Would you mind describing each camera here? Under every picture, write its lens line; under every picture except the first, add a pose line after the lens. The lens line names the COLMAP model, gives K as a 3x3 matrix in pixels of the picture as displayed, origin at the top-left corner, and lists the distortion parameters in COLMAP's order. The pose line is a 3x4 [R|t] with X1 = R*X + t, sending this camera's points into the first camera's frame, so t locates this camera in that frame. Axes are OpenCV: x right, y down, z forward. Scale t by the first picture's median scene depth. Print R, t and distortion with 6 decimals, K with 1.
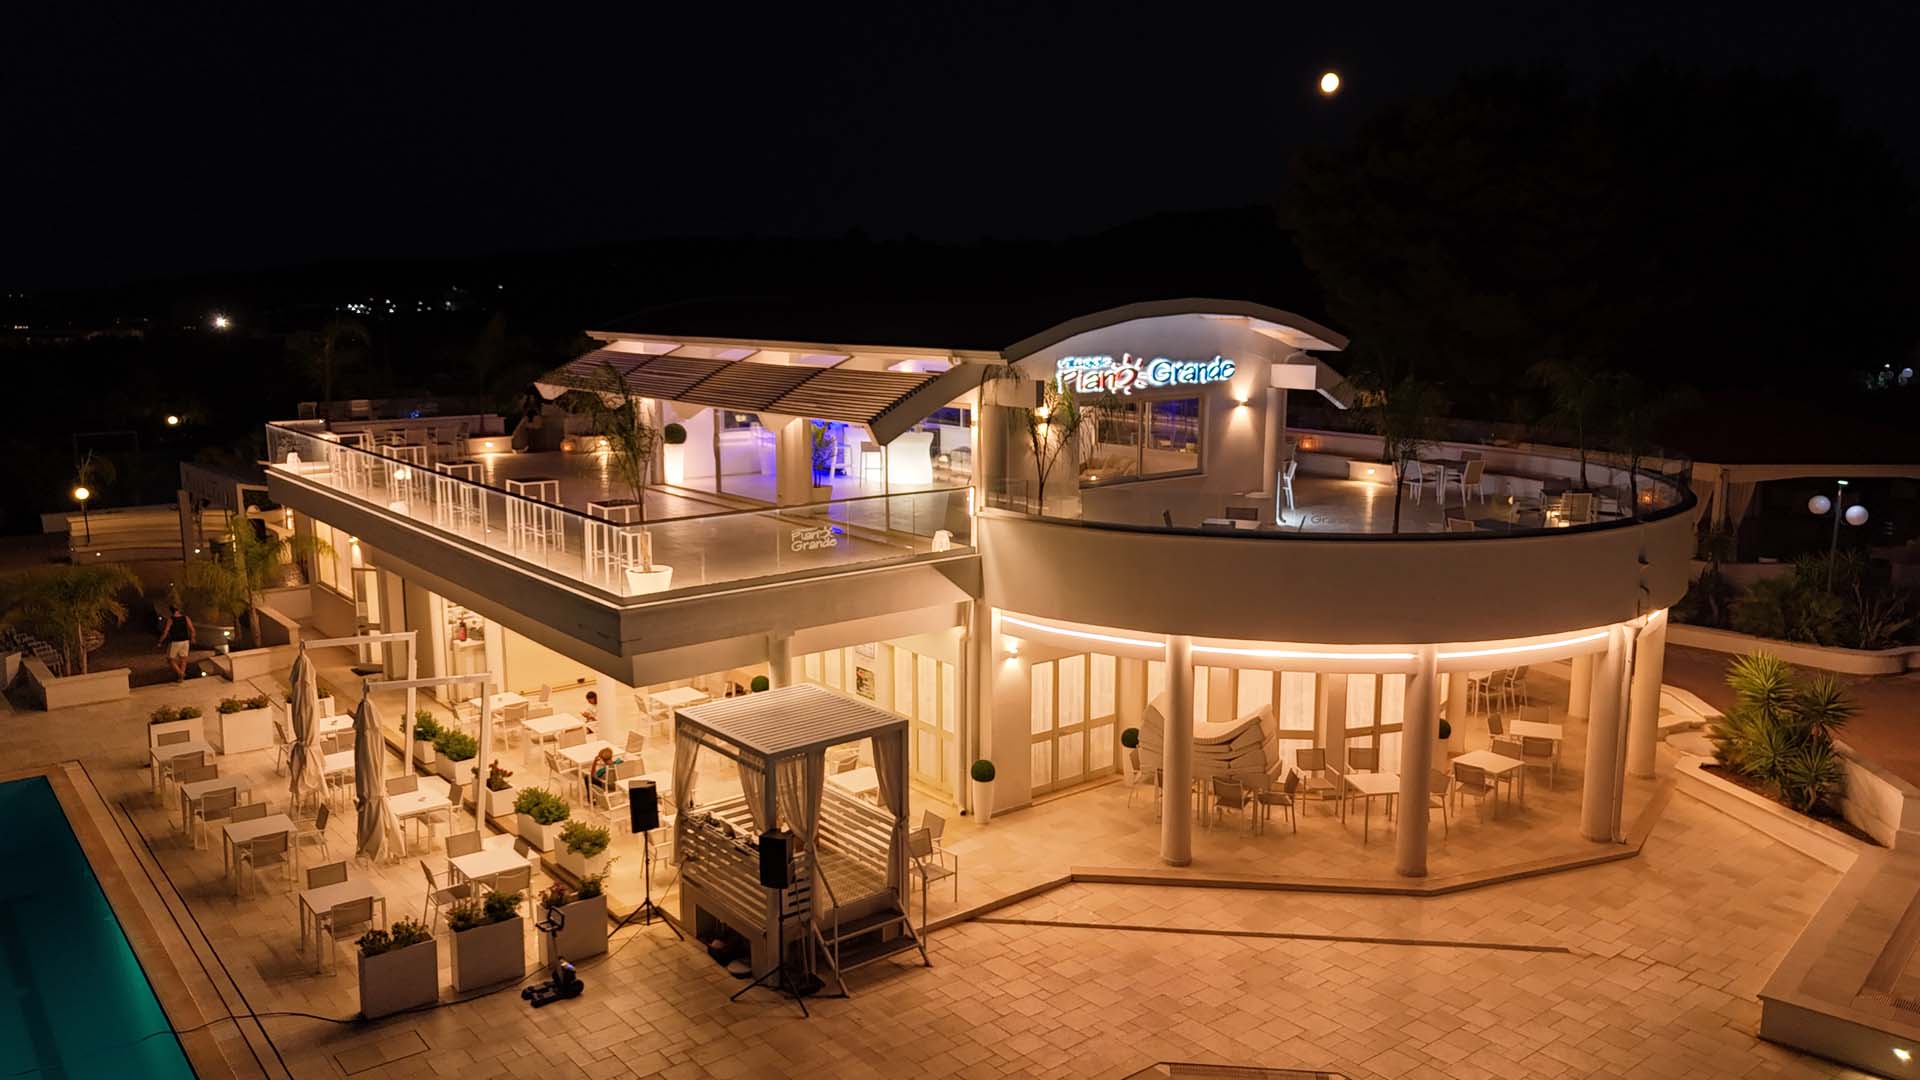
lens RADIAL K [[1432.1, 0, 955.9], [0, 1432.1, 533.9], [0, 0, 1]] dist [0.057741, -0.053395]
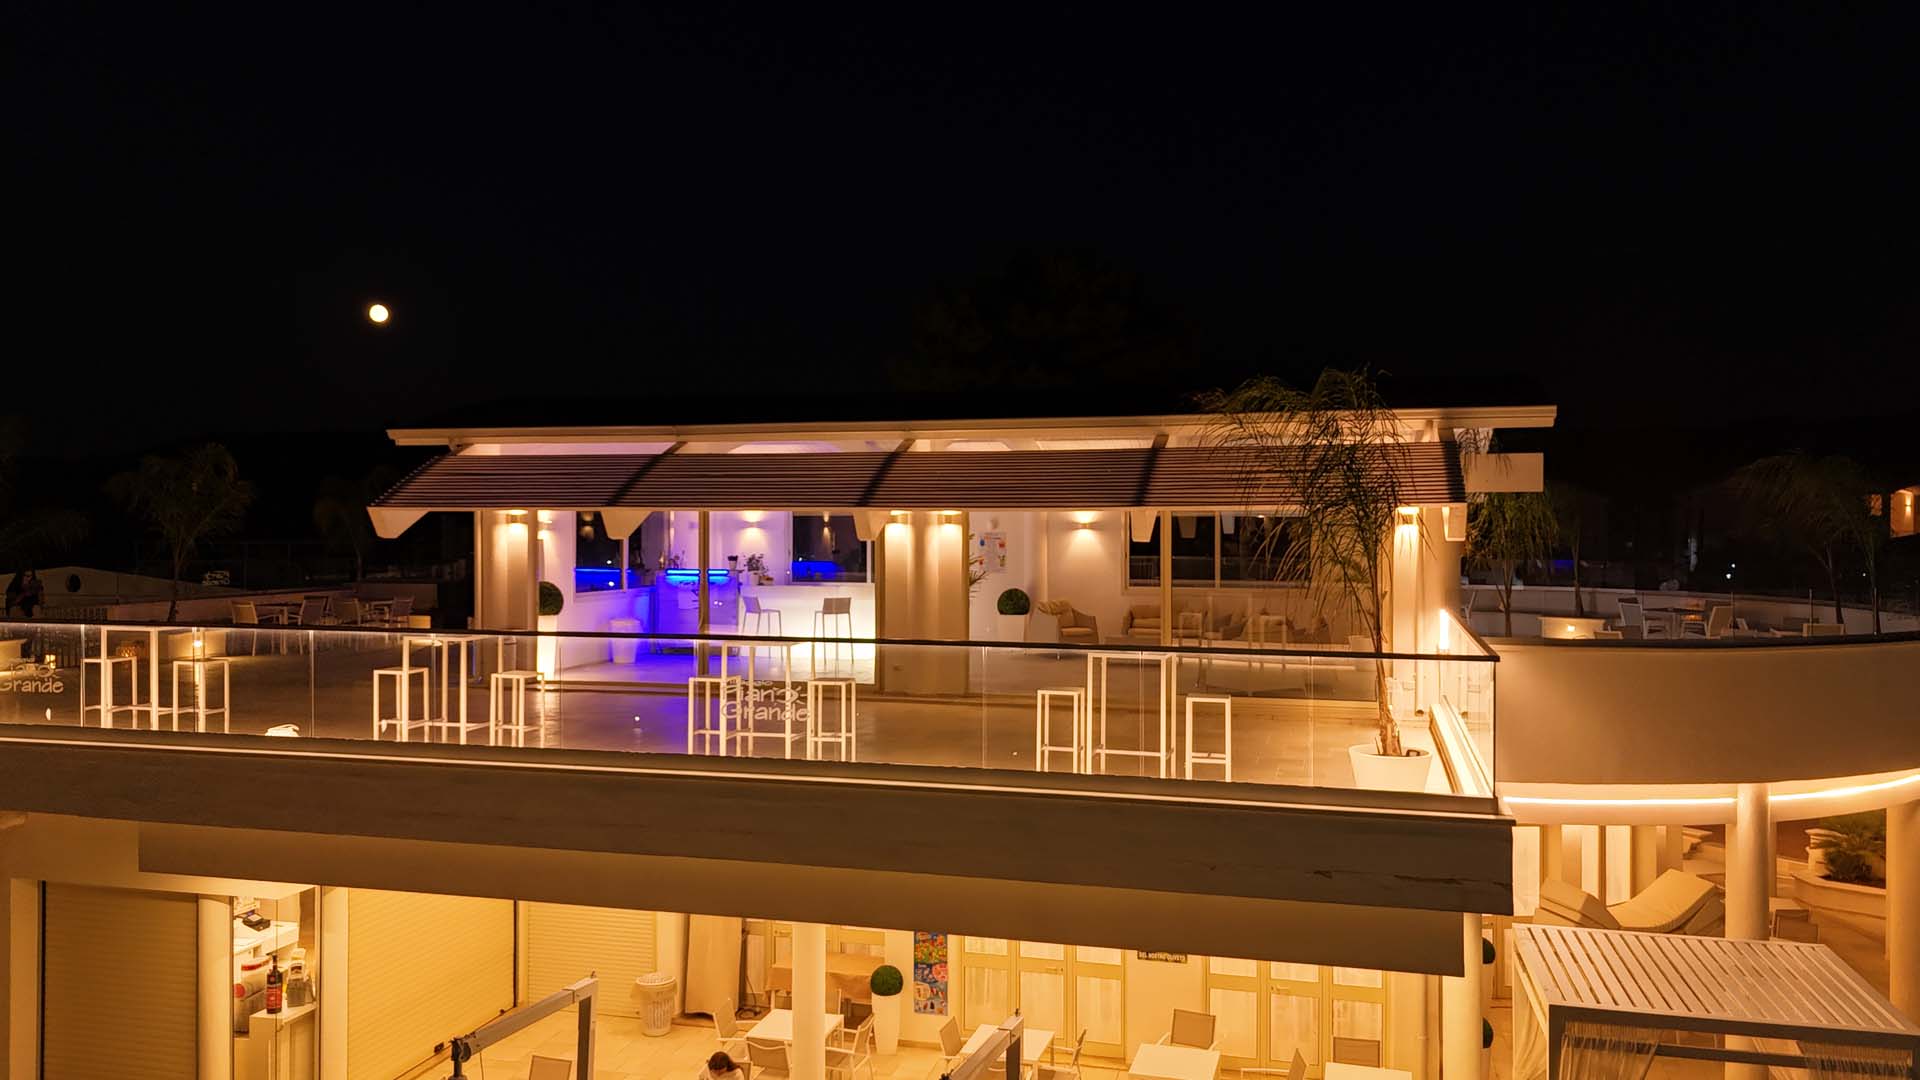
lens RADIAL K [[1432.1, 0, 968.2], [0, 1432.1, 533.4], [0, 0, 1]] dist [0.057741, -0.053395]
pose [[0.803066, -0.003265, 0.595881, -0.534790], [0.098354, 0.986996, -0.127144, -0.002312], [-0.587717, 0.160712, 0.792944, 0.518498]]
